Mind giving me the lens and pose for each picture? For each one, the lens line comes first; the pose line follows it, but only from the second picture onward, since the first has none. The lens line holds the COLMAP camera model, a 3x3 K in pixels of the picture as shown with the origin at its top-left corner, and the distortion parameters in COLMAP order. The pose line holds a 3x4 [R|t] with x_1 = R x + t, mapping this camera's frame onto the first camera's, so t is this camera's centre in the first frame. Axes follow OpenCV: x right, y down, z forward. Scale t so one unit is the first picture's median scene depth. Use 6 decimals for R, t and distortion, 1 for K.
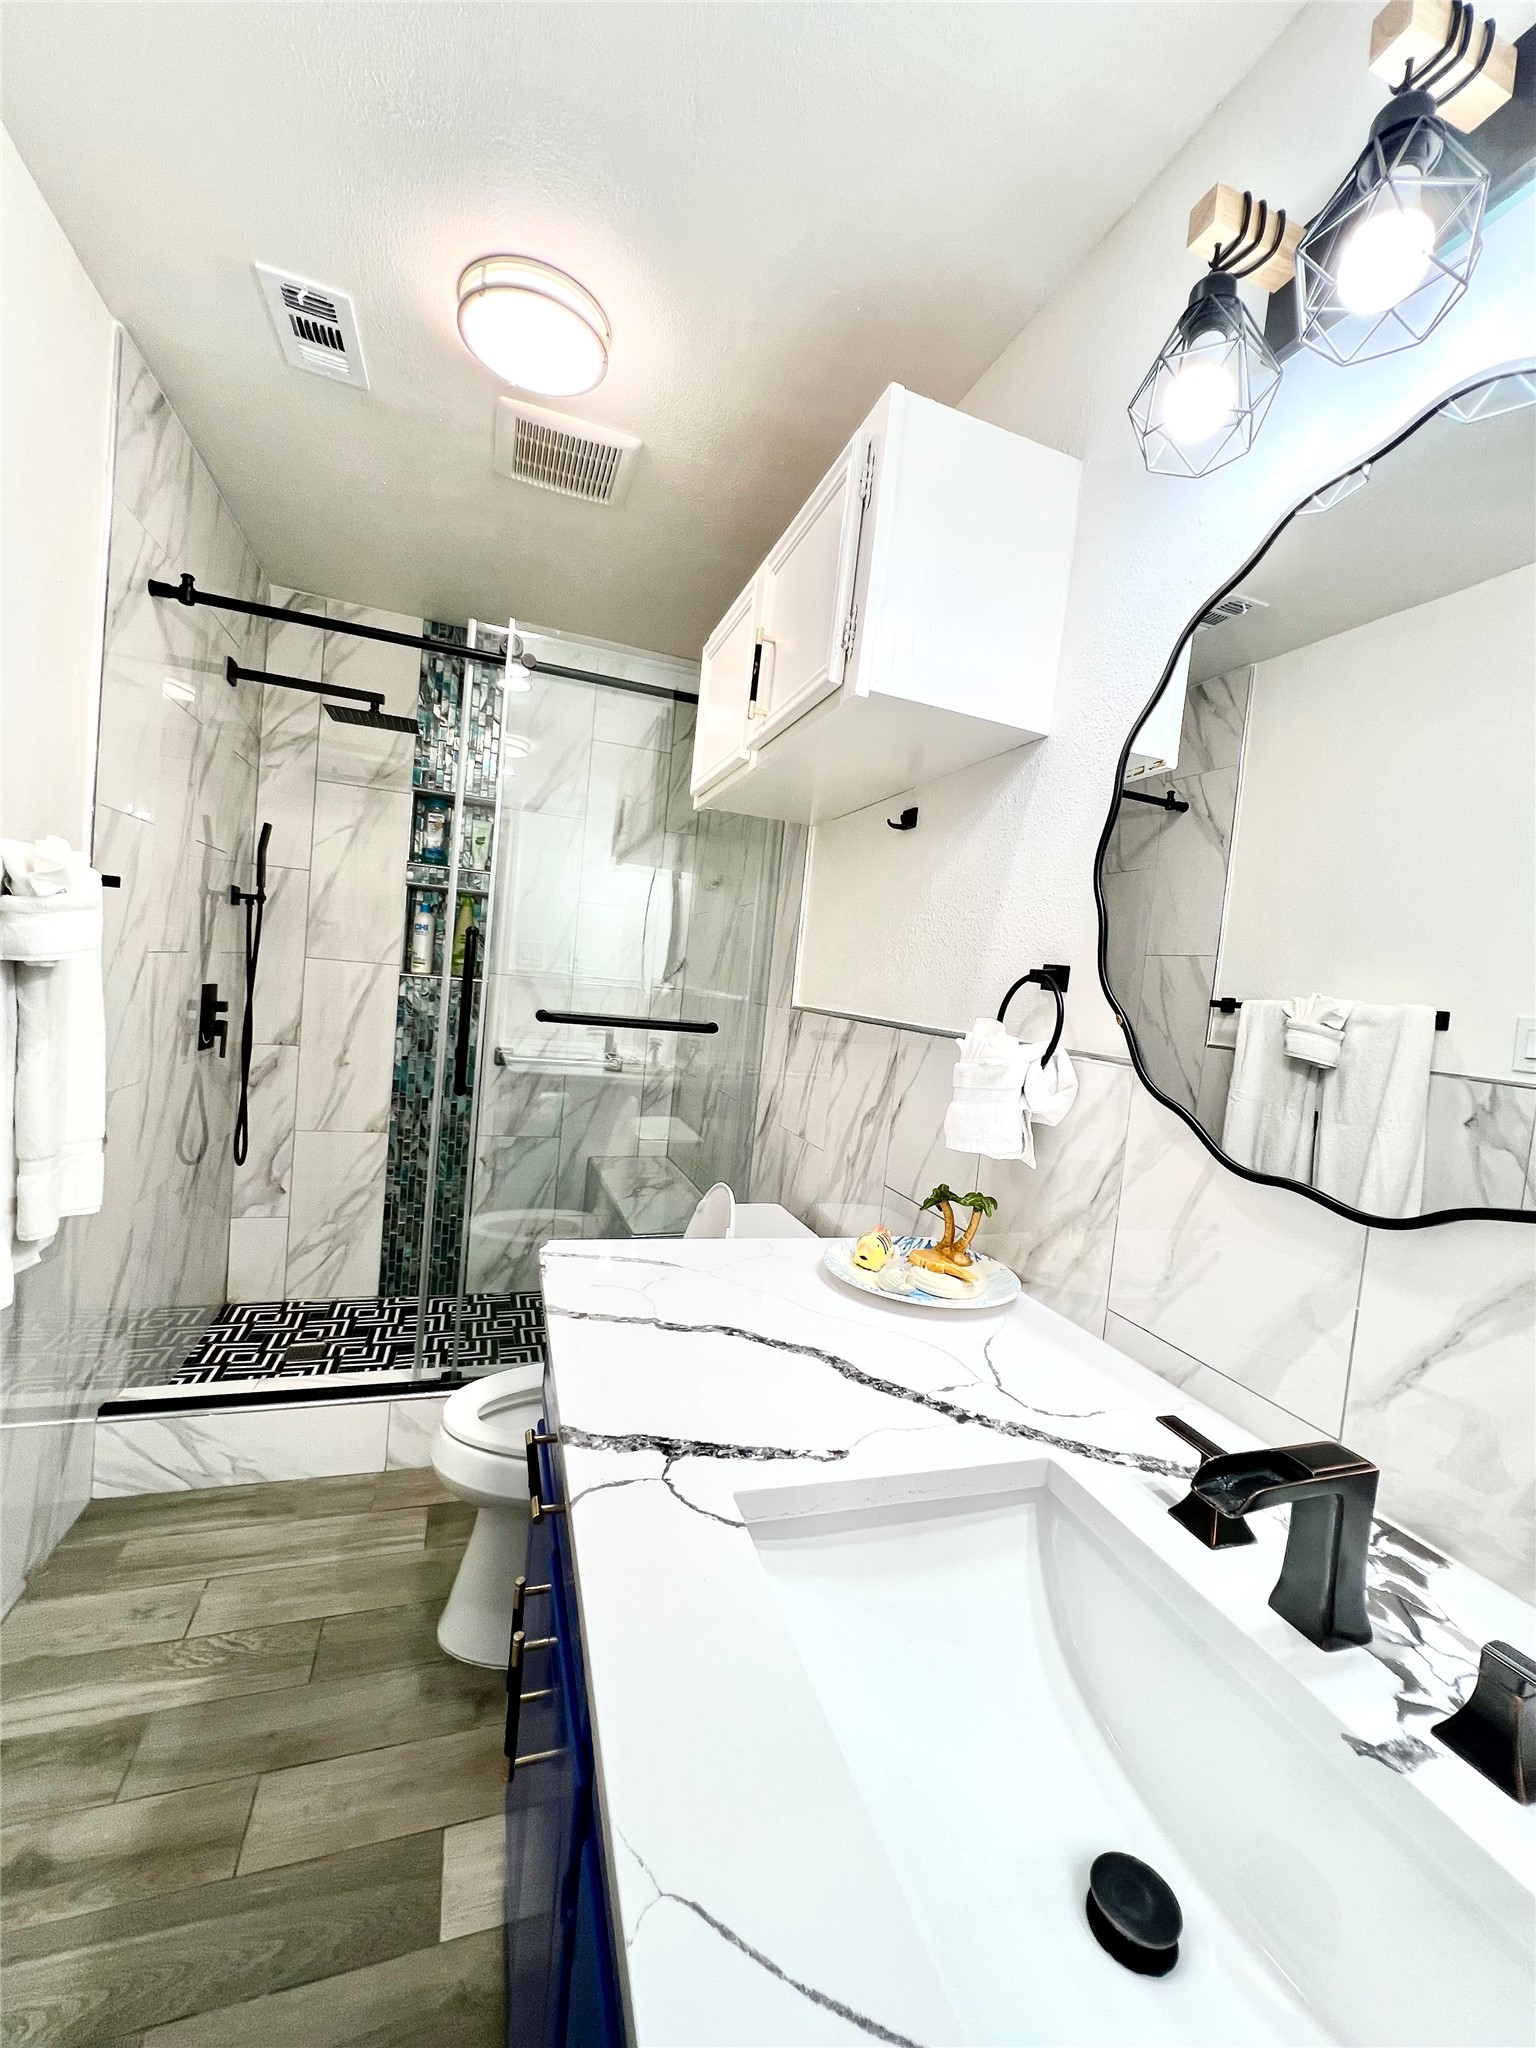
lens RADIAL K [[826.5, 0, 772.0], [0, 826.5, 1023.2], [0, 0, 1]] dist [-0.001674, 0.000763]
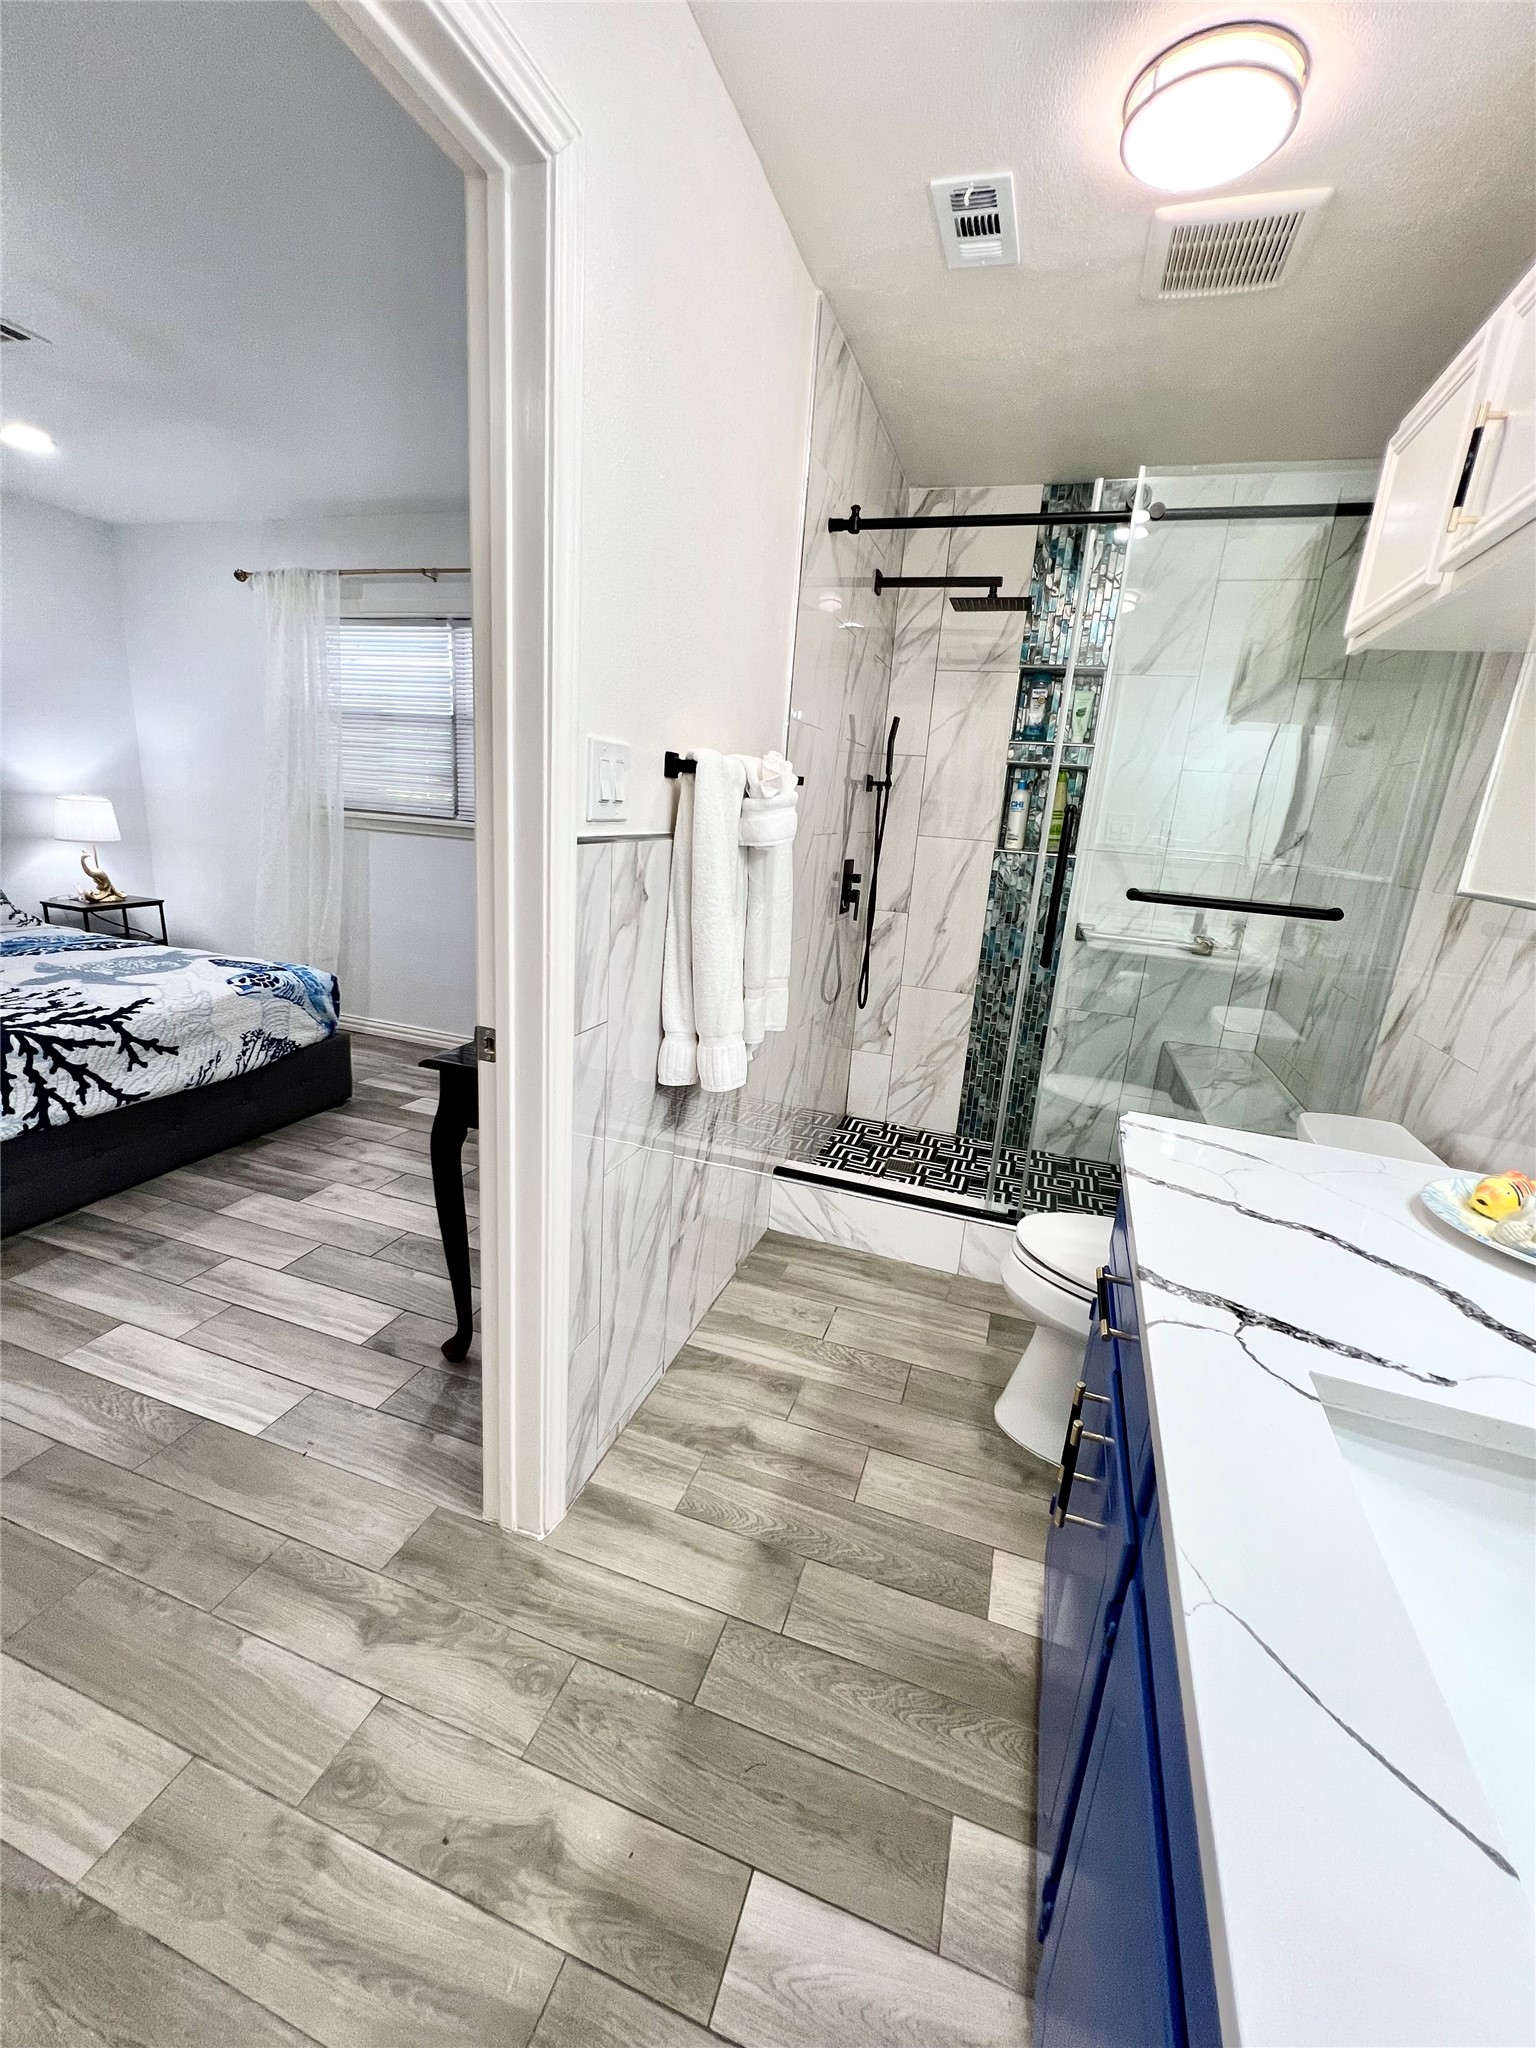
lens RADIAL K [[826.5, 0, 776.4], [0, 826.5, 1022.1], [0, 0, 1]] dist [-0.001674, 0.000763]
pose [[0.790703, 0.123847, -0.599542, -0.002904], [-0.031053, 0.986177, 0.162759, -0.007214], [0.611412, -0.110077, 0.783619, -0.068121]]
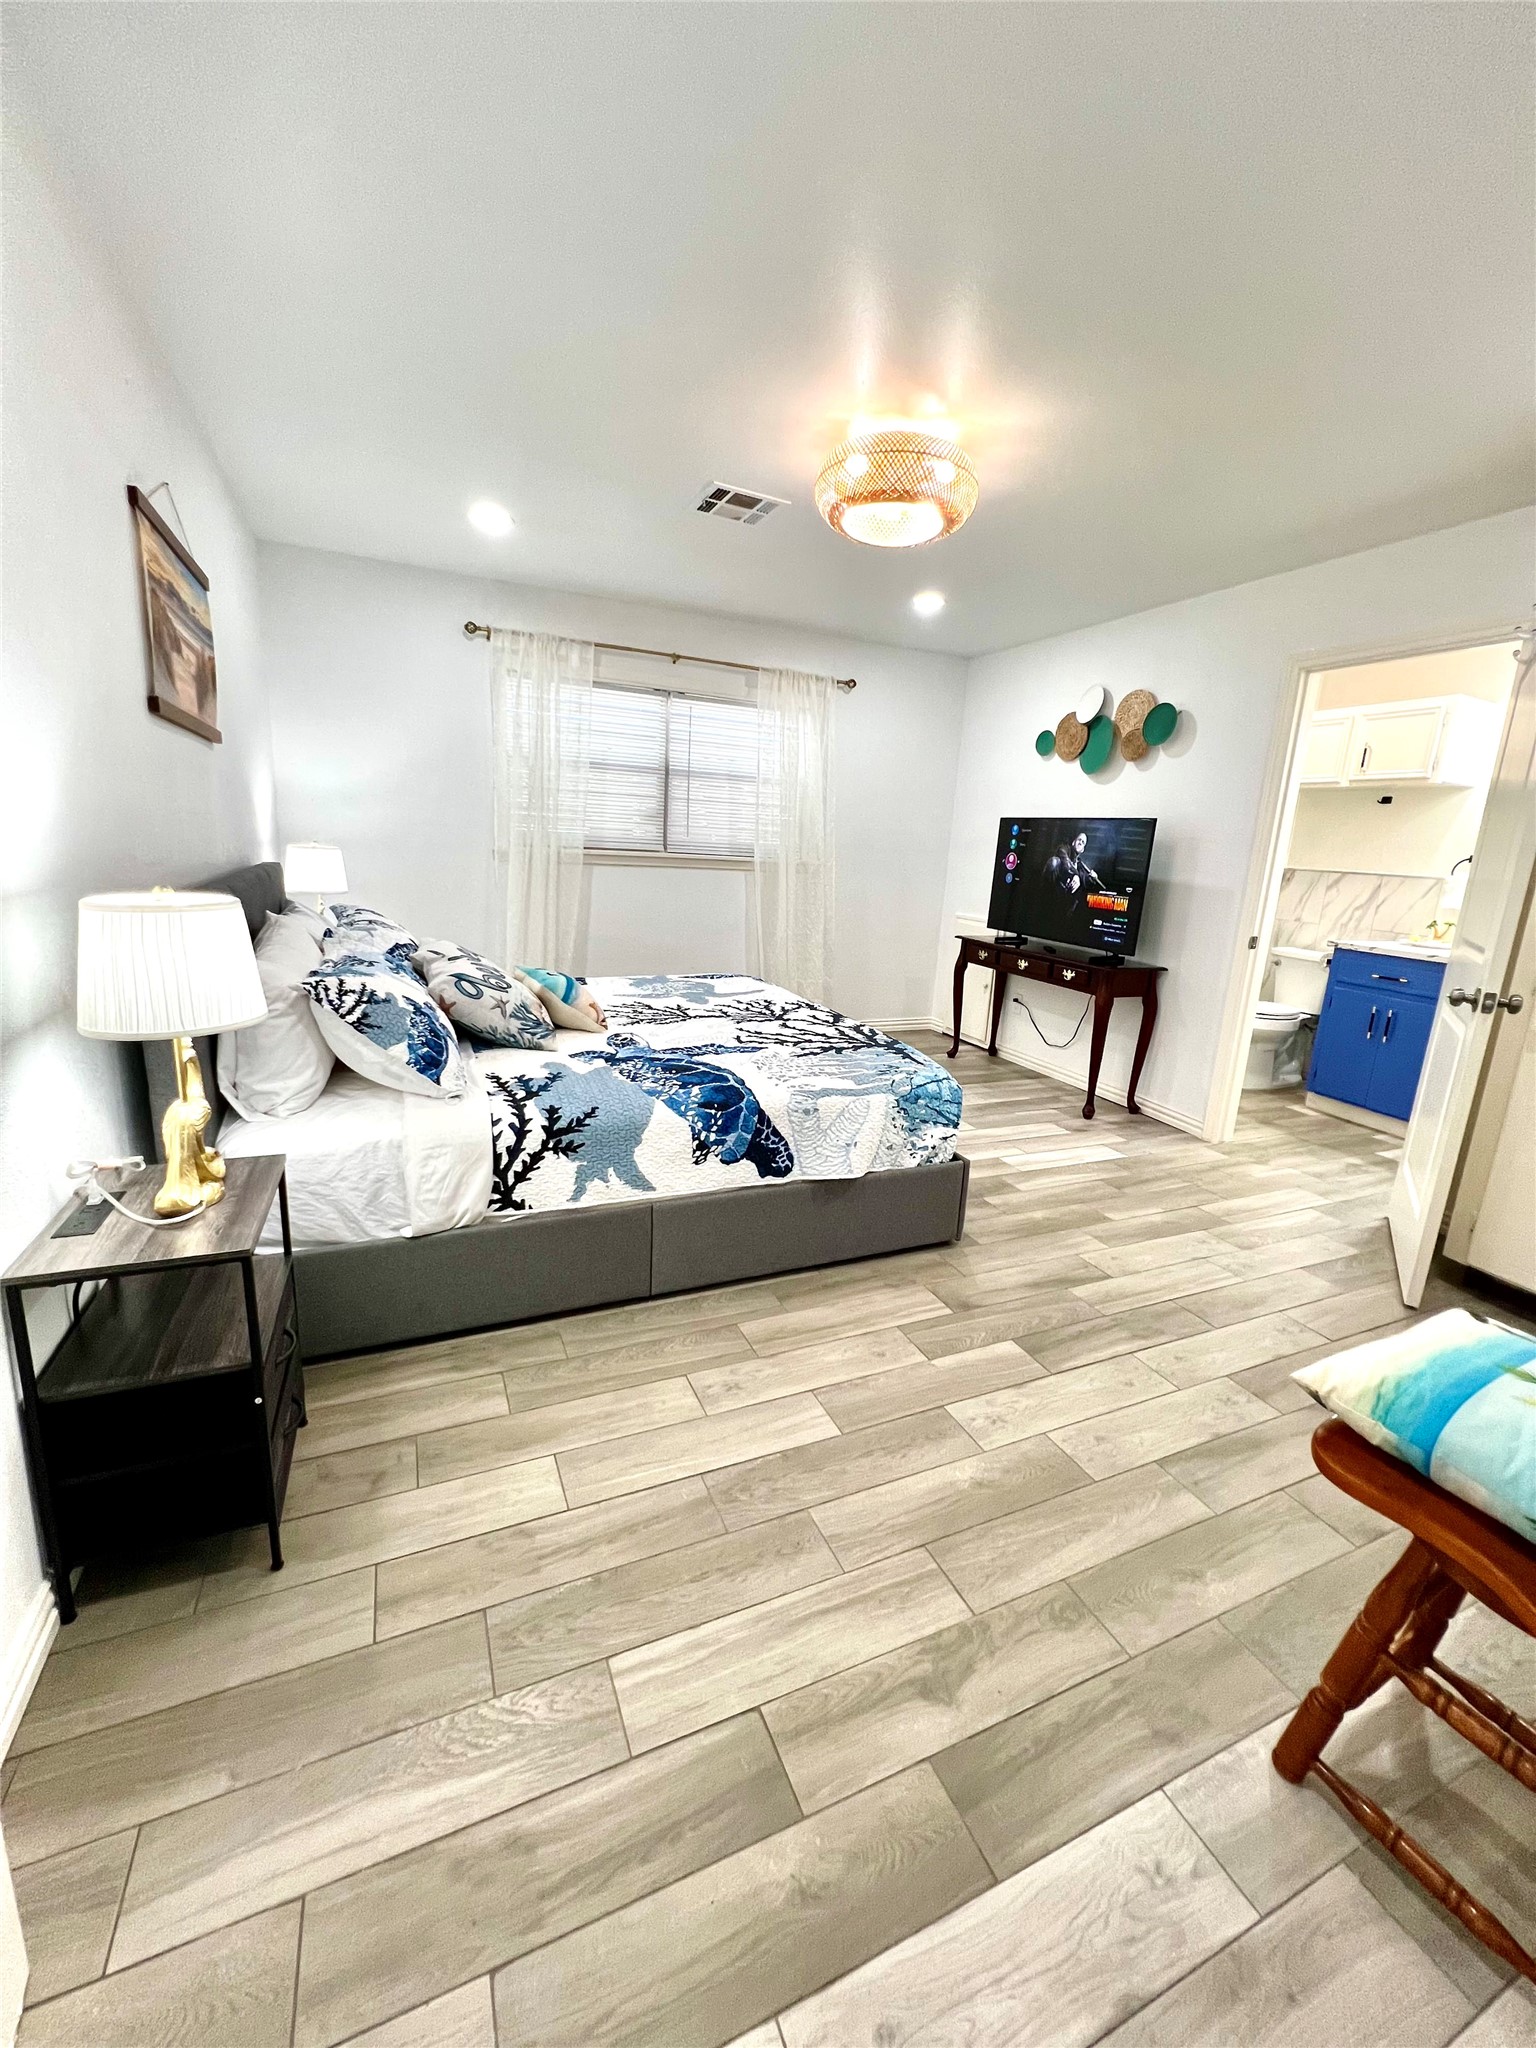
lens RADIAL K [[826.5, 0, 772.6], [0, 826.5, 1022.8], [0, 0, 1]] dist [-0.001674, 0.000763]
pose [[0.996599, -0.050134, 0.065397, -1.395048], [0.037569, 0.982785, 0.180894, -0.060212], [-0.073340, -0.177822, 0.981326, -1.153455]]
